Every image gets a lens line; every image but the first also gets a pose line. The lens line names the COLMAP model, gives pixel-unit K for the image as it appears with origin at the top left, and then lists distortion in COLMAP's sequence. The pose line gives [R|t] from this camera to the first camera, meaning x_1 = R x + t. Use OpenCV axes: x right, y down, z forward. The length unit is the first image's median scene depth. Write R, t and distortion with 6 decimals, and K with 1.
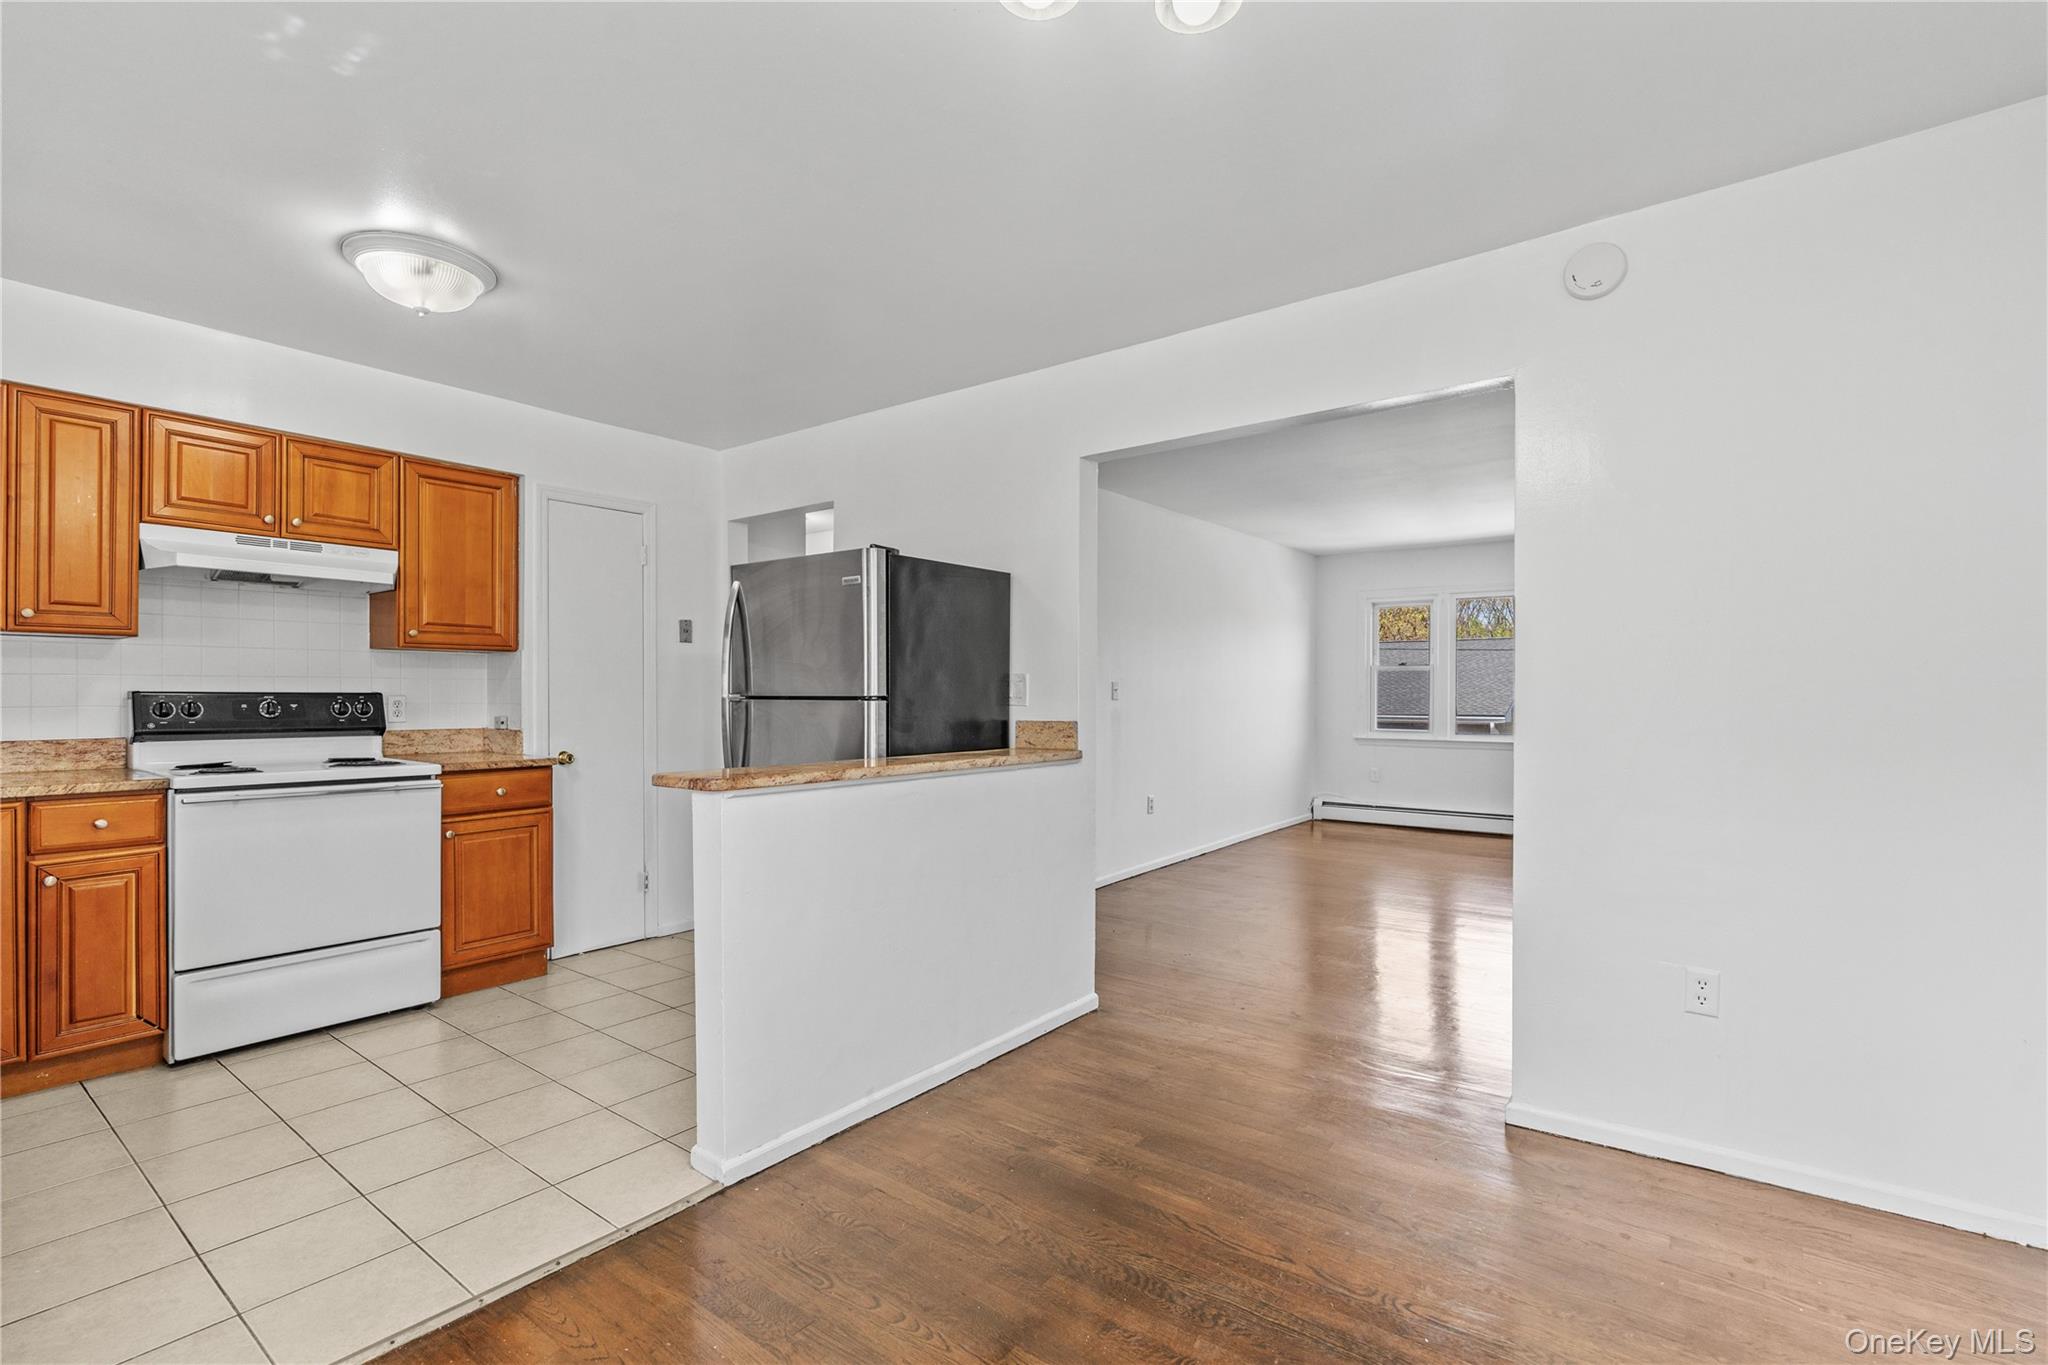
lens RADIAL K [[933.1, 0, 1013.5], [0, 933.1, 695.2], [0, 0, 1]] dist [-0.009949, 0.001459]
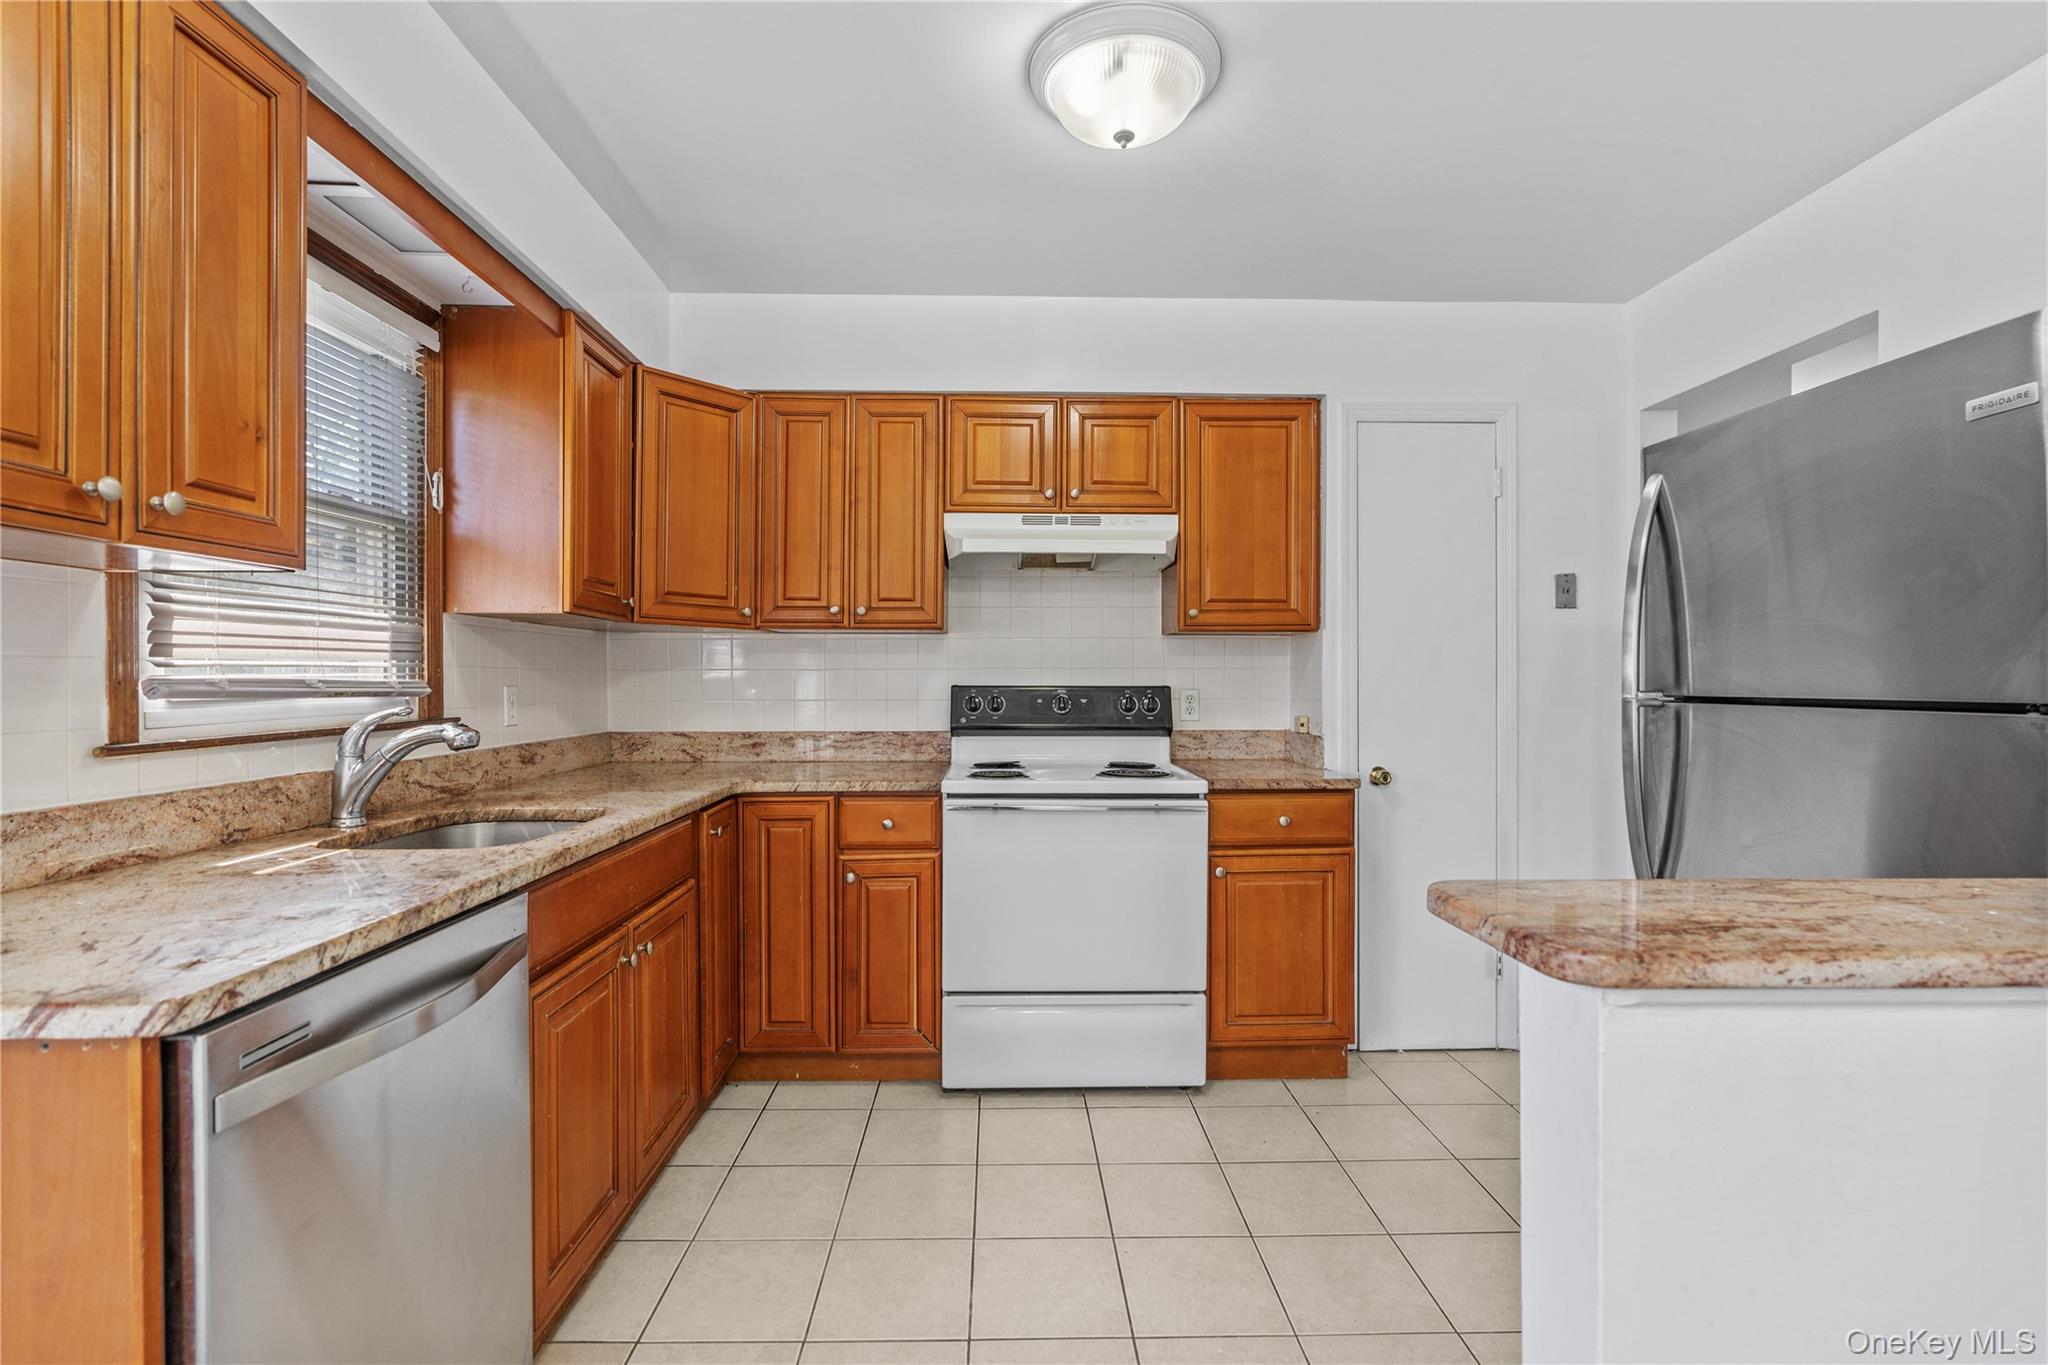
lens RADIAL K [[933.1, 0, 1015.3], [0, 933.1, 687.4], [0, 0, 1]] dist [-0.009949, 0.001459]
pose [[0.627499, 0.004471, -0.778605, -0.116693], [0.000514, 0.999981, 0.006157, -0.007478], [0.778617, -0.004263, 0.627485, 0.394928]]
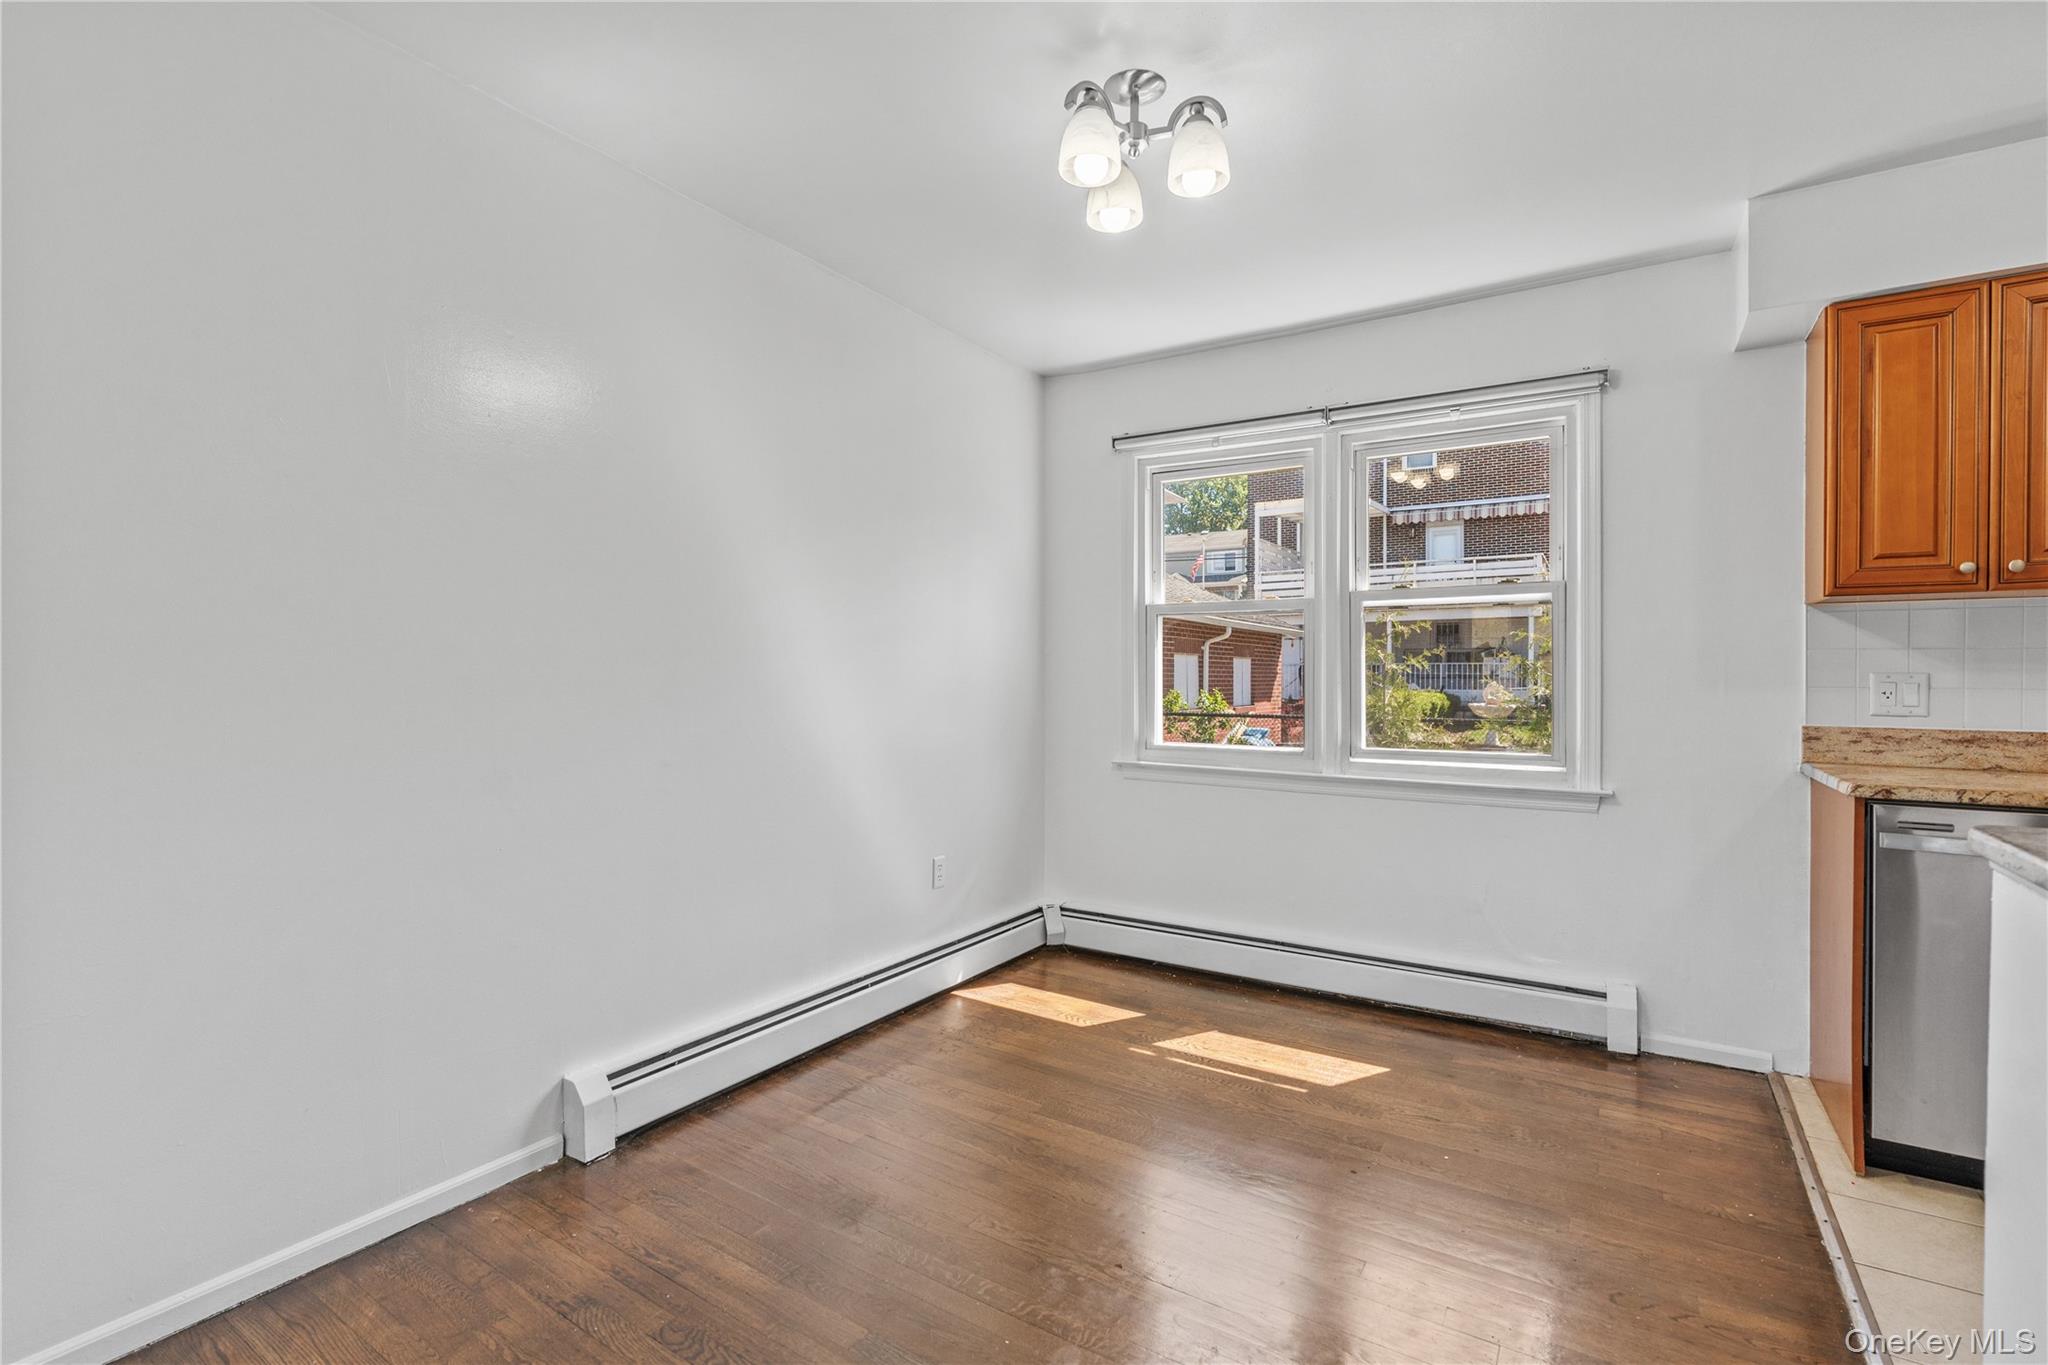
lens RADIAL K [[933.1, 0, 1011.4], [0, 933.1, 677.3], [0, 0, 1]] dist [-0.009949, 0.001459]
pose [[-0.996812, -0.004871, -0.079633, 0.167624], [-0.004966, 0.999987, 0.000985, 0.007218], [0.079627, 0.001378, -0.996824, 0.950333]]
